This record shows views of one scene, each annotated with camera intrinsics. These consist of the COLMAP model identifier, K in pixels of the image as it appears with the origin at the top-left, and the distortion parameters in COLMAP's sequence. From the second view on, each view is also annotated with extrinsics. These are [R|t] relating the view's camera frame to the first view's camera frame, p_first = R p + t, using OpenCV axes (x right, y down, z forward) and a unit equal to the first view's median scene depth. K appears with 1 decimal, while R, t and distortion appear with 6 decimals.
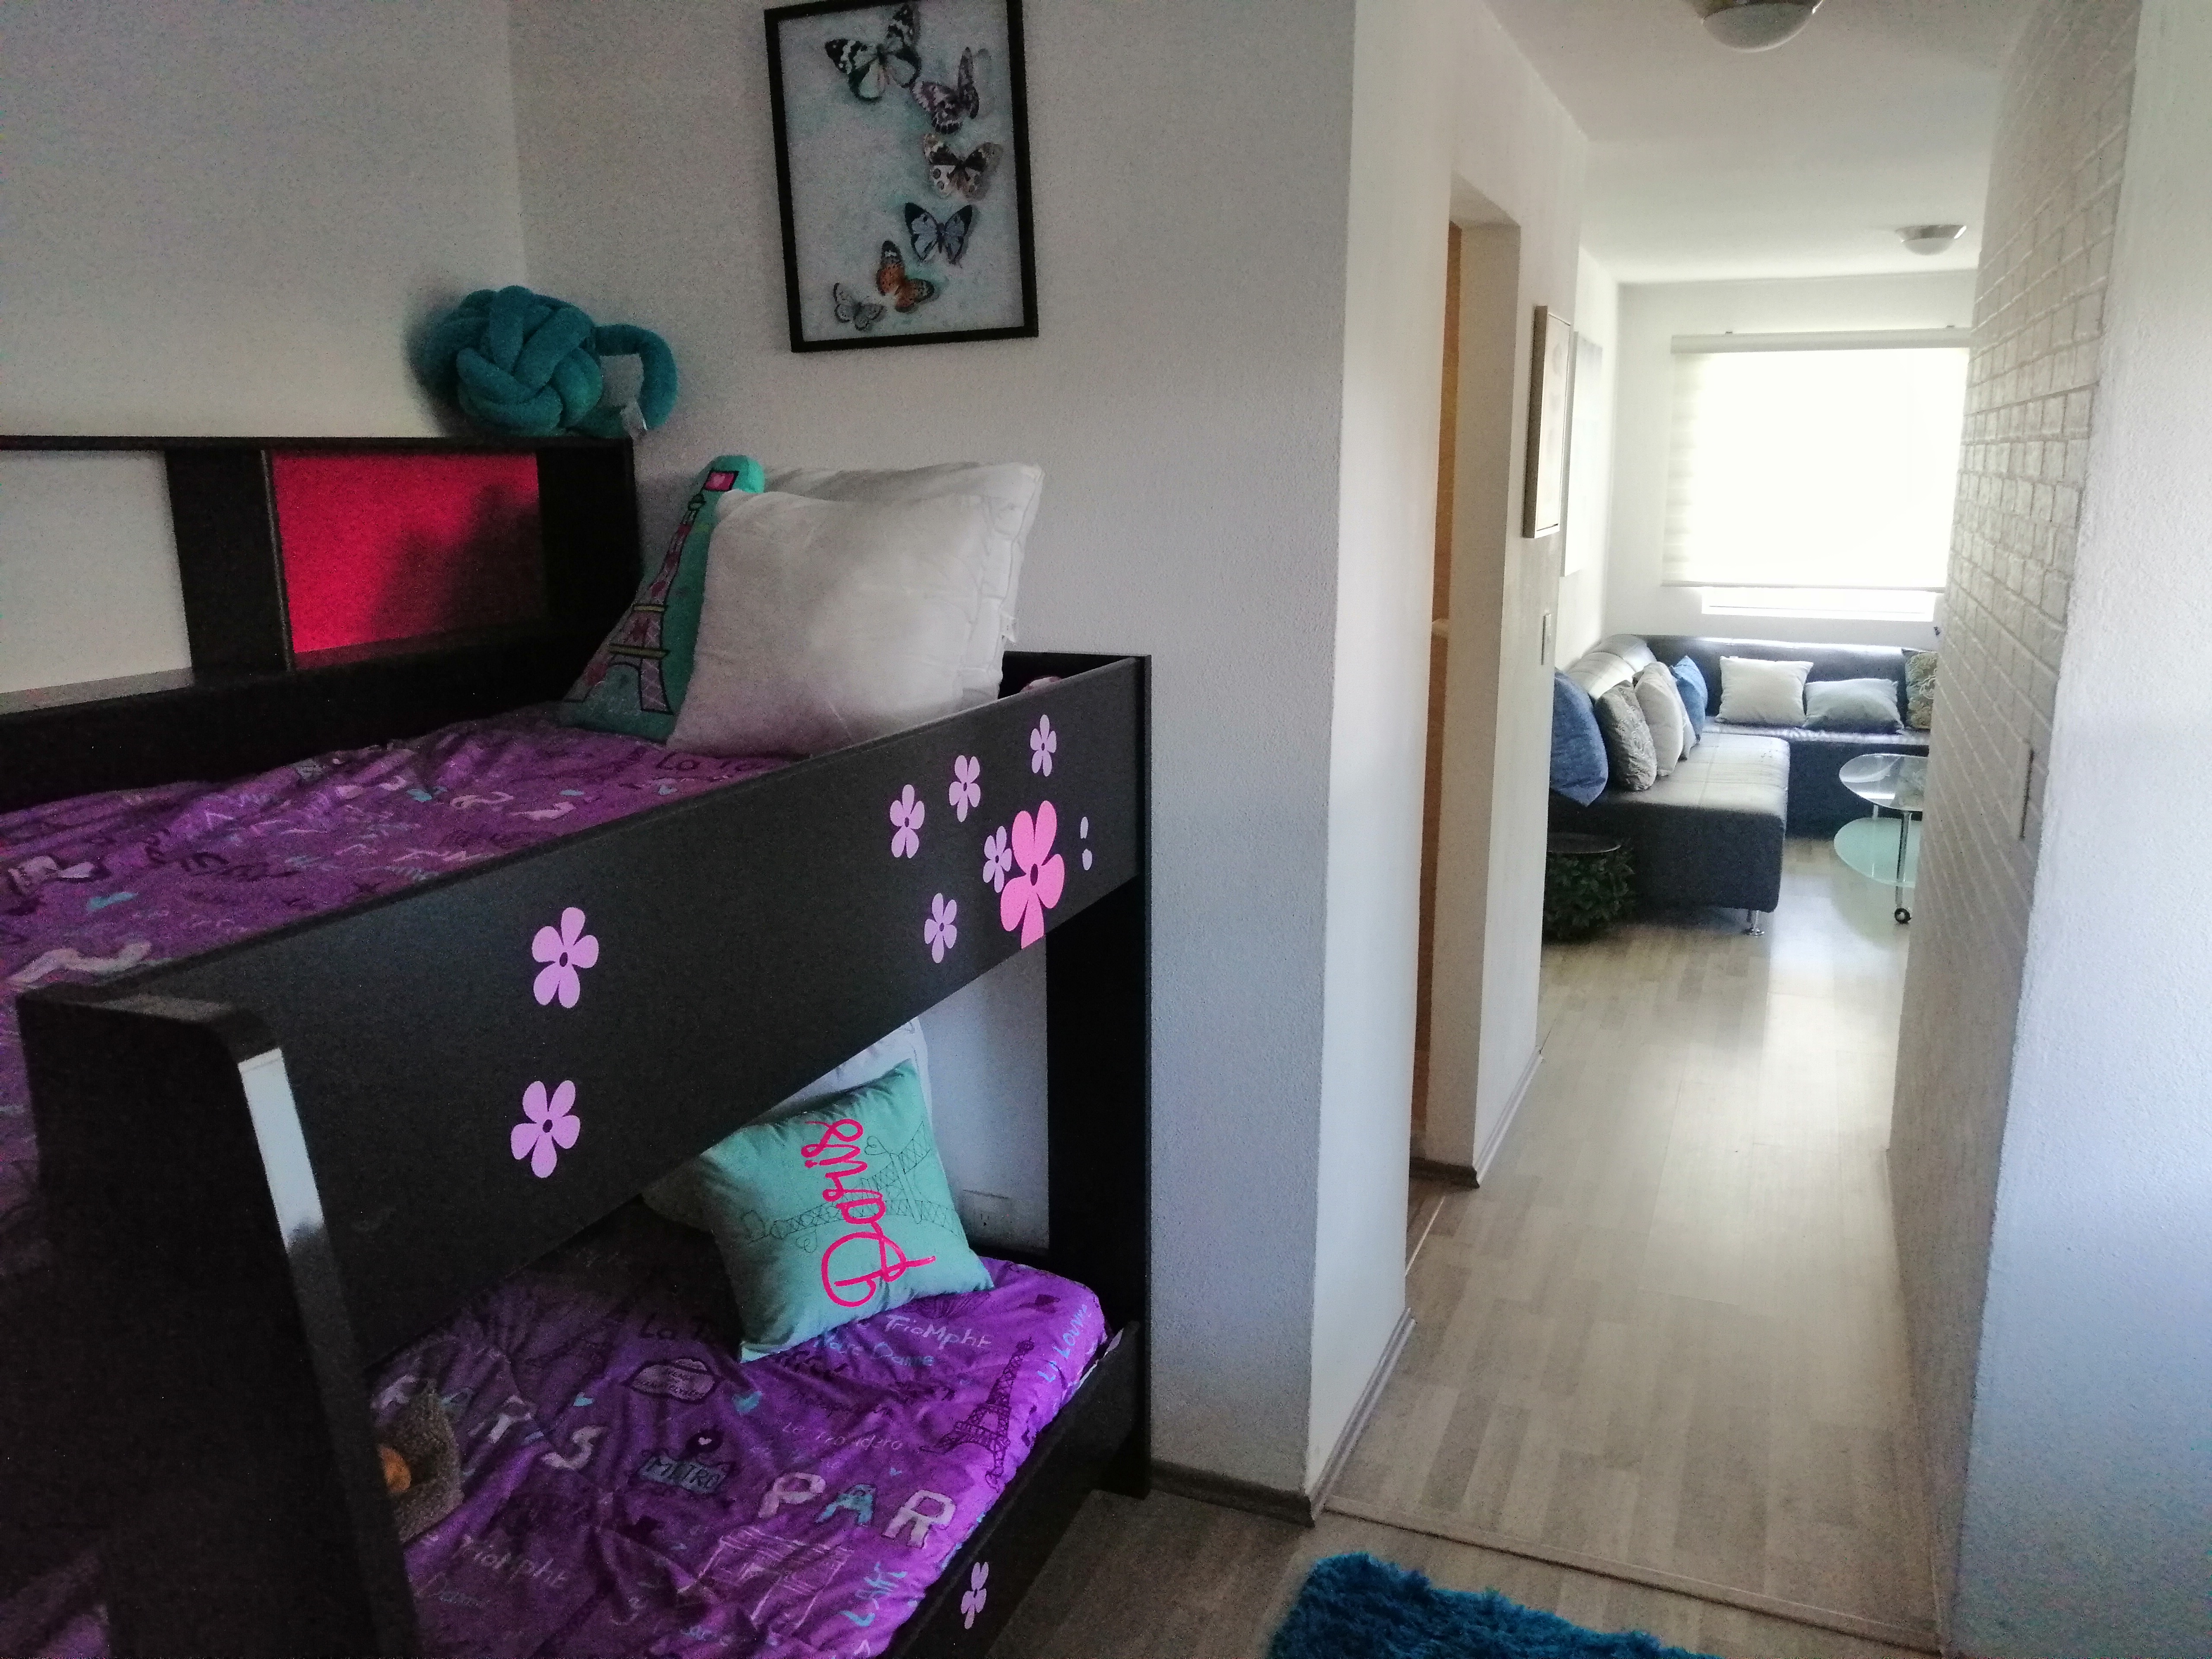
lens RADIAL K [[1716.2, 0, 1109.2], [0, 1716.2, 822.8], [0, 0, 1]] dist [-0.020717, 0.052769]
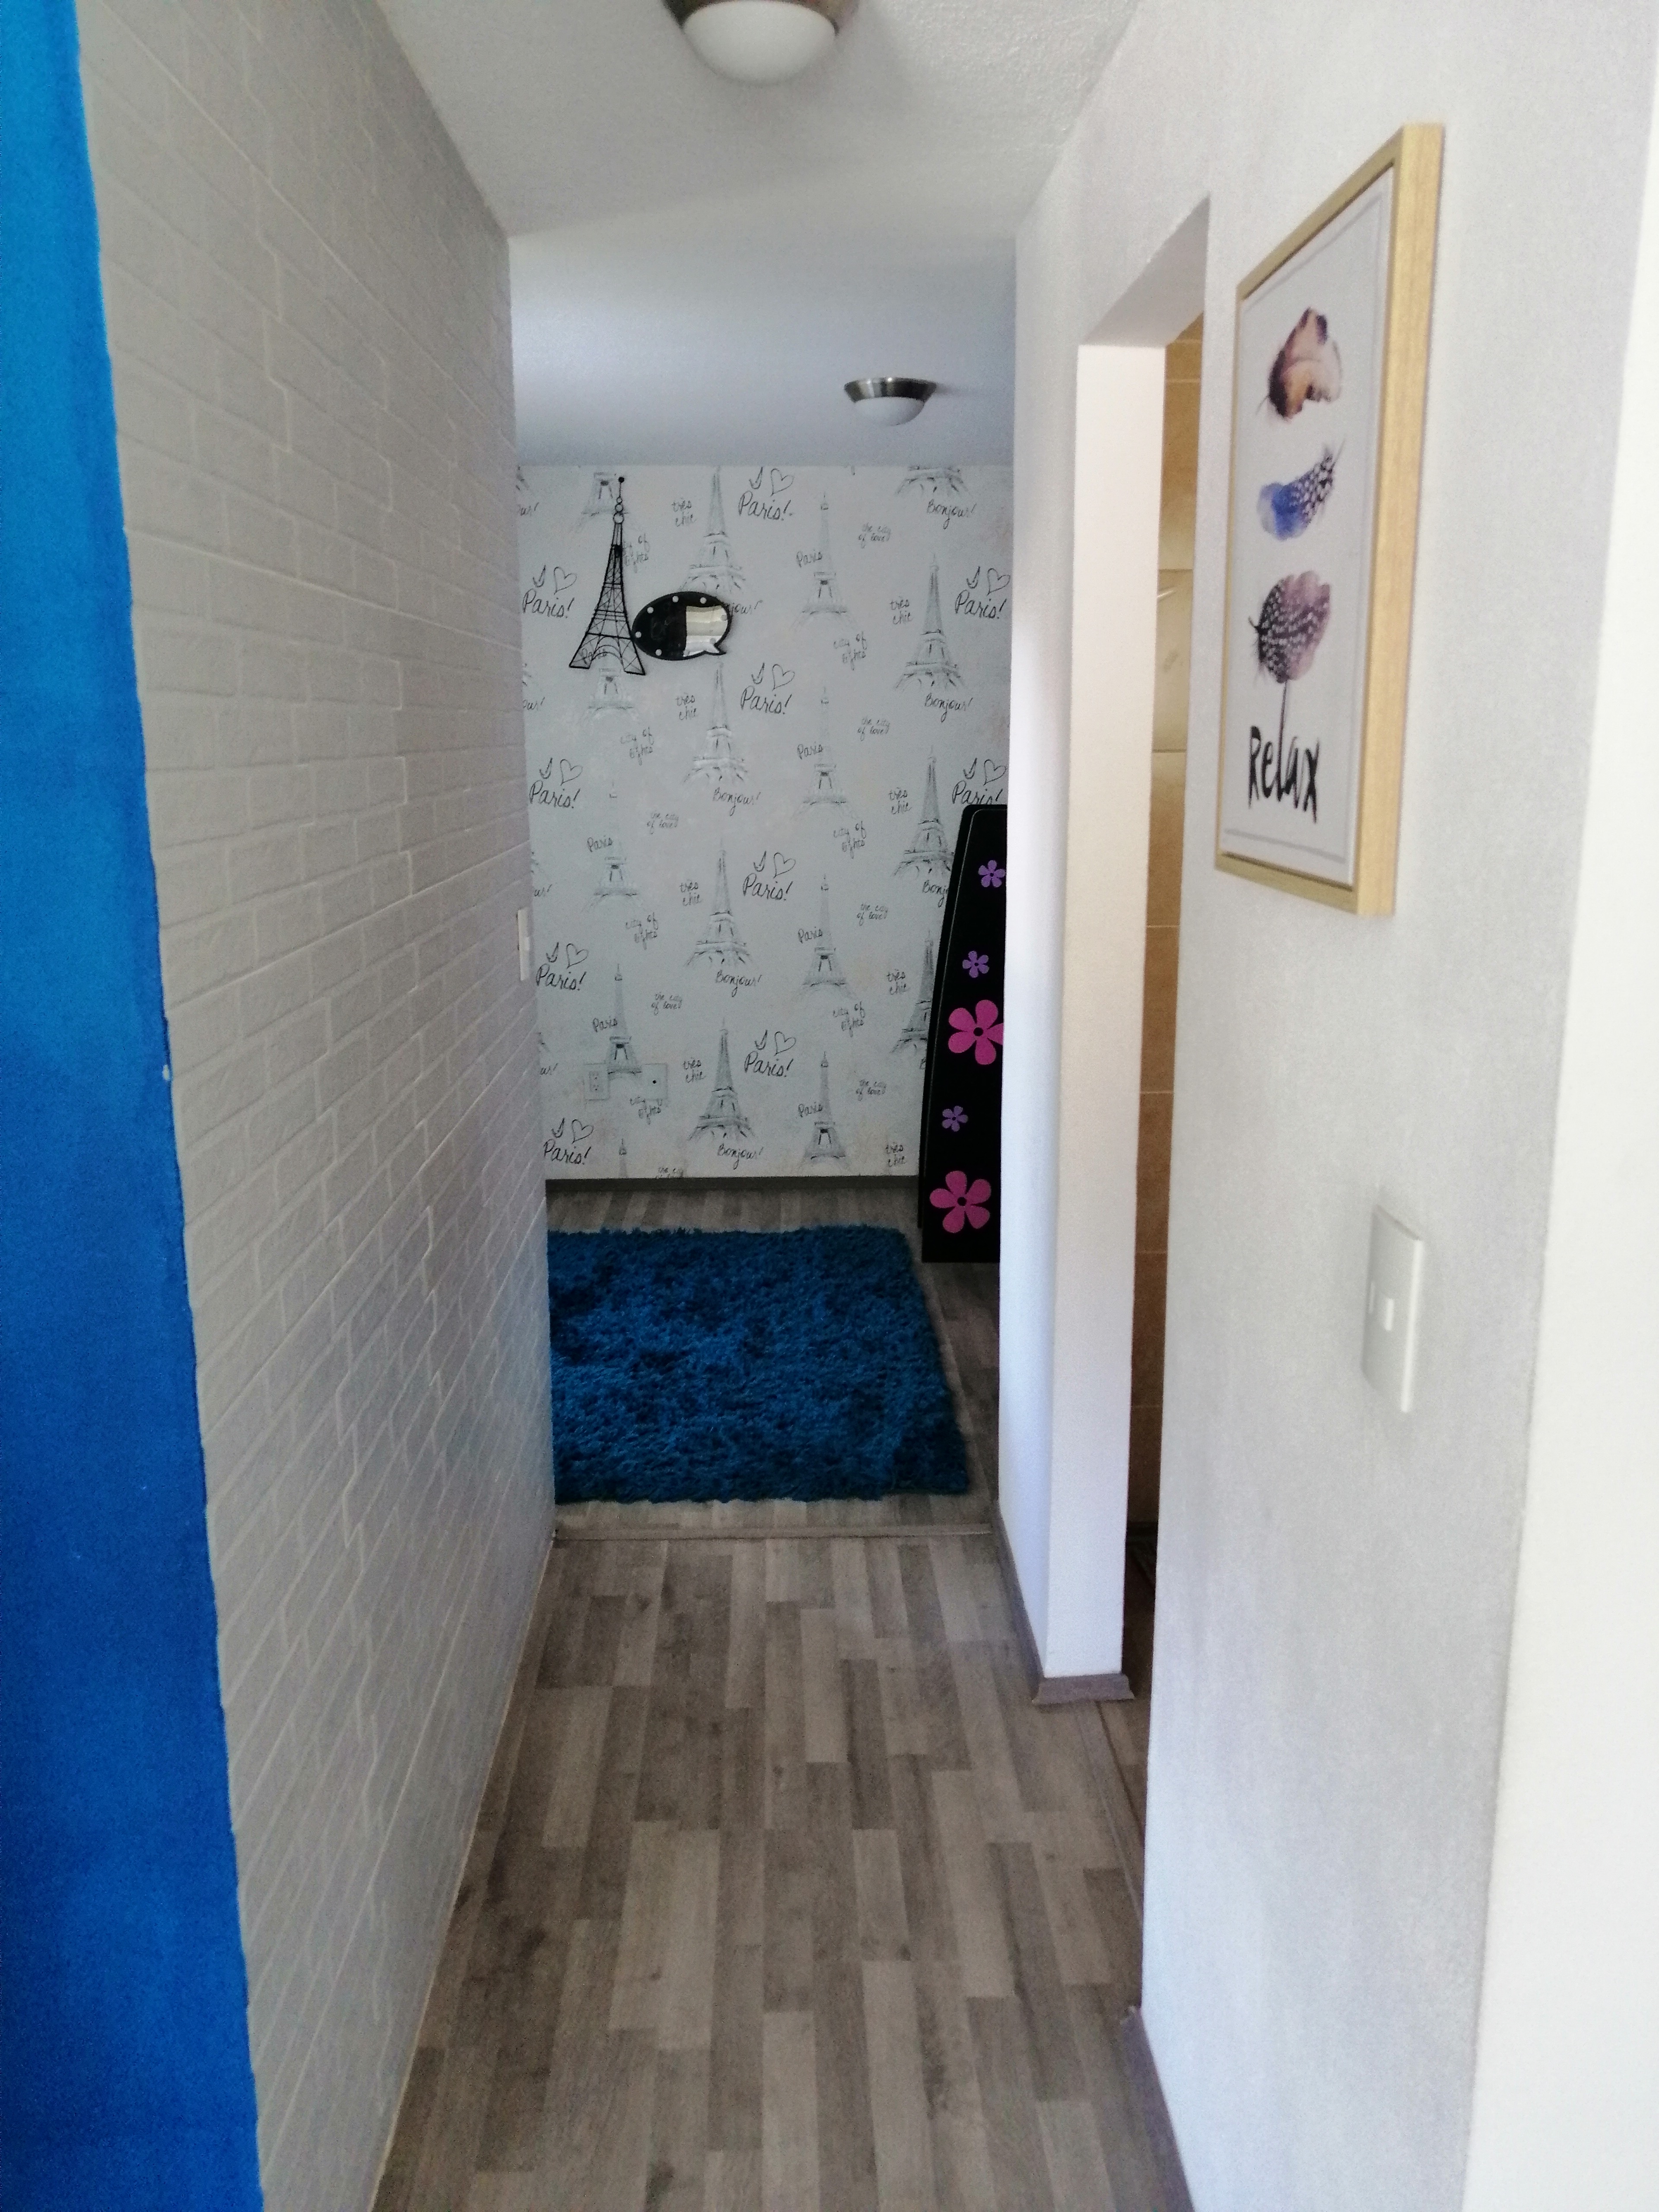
lens RADIAL K [[1716.2, 0, 835.7], [0, 1716.2, 1106.0], [0, 0, 1]] dist [-0.020717, 0.052769]
pose [[-0.911845, 0.096740, -0.398974, 0.349045], [-0.078243, 0.913074, 0.400218, -0.189387], [0.403010, 0.396154, -0.825012, 0.924812]]
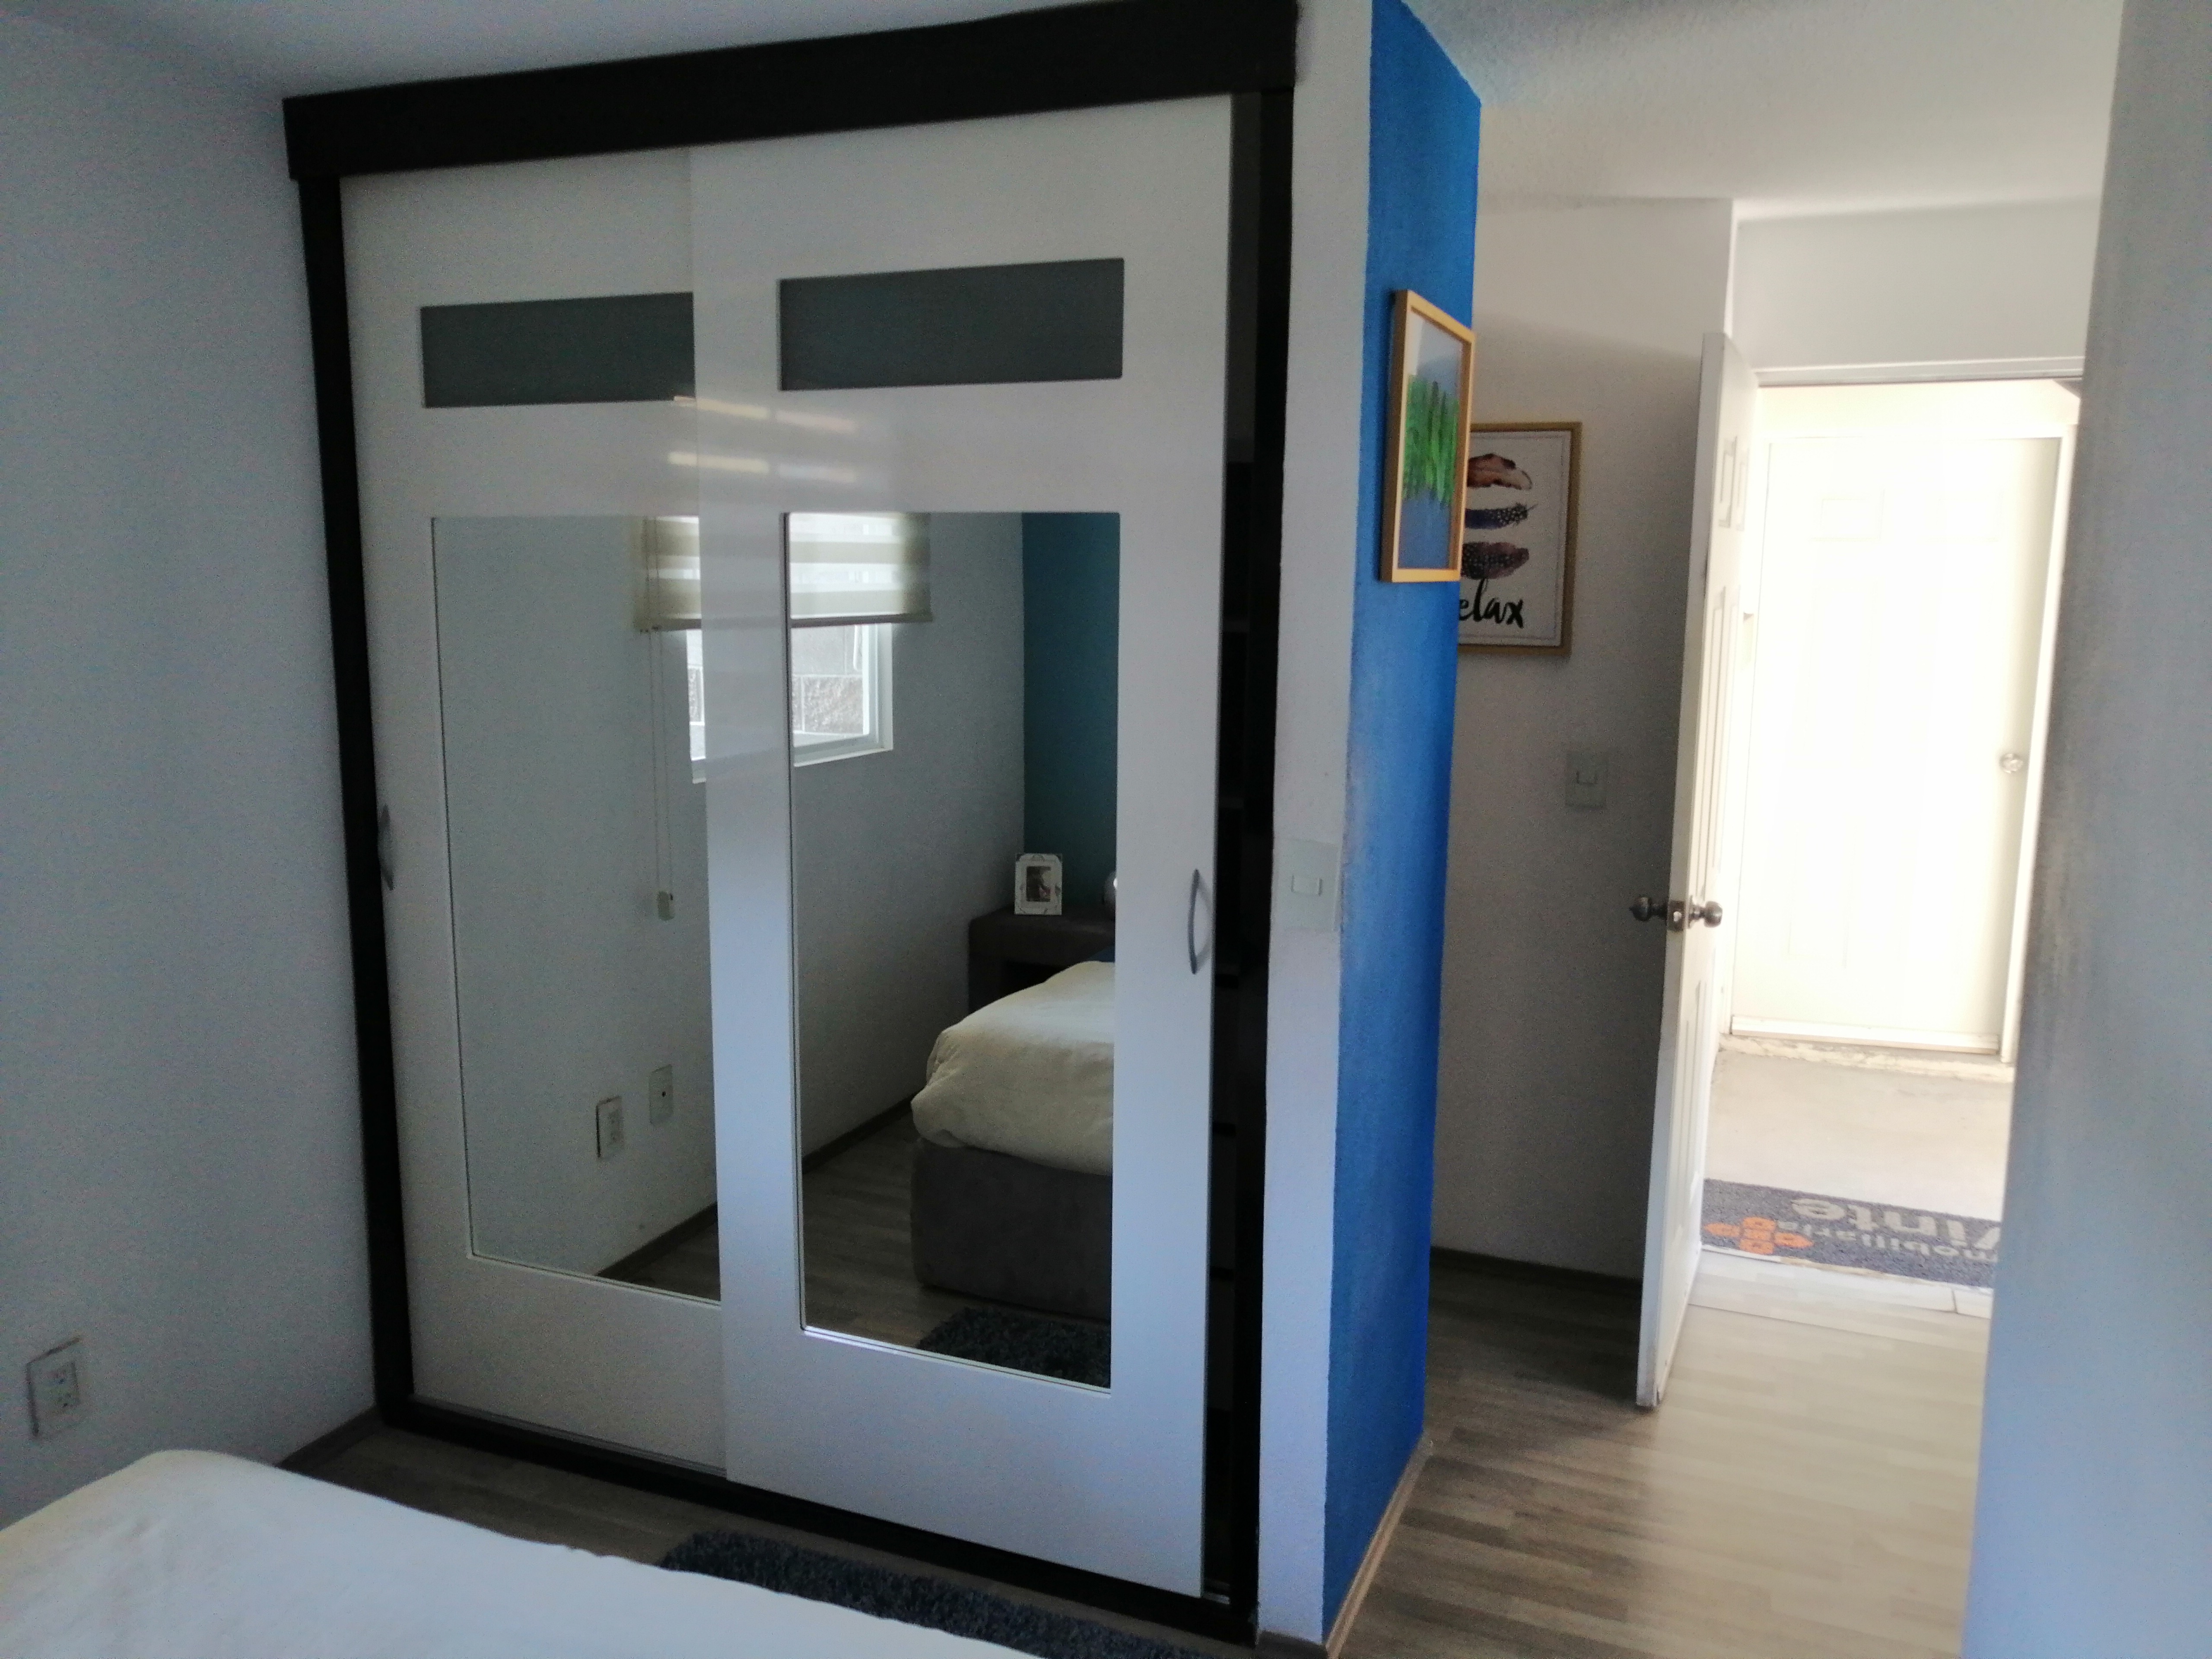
lens RADIAL K [[1716.2, 0, 1095.4], [0, 1716.2, 834.2], [0, 0, 1]] dist [-0.020717, 0.052769]
pose [[-0.018913, 0.164271, -0.986234, 0.889257], [-0.216633, 0.962304, 0.164439, -0.132179], [0.976070, 0.216761, 0.017386, 0.580587]]
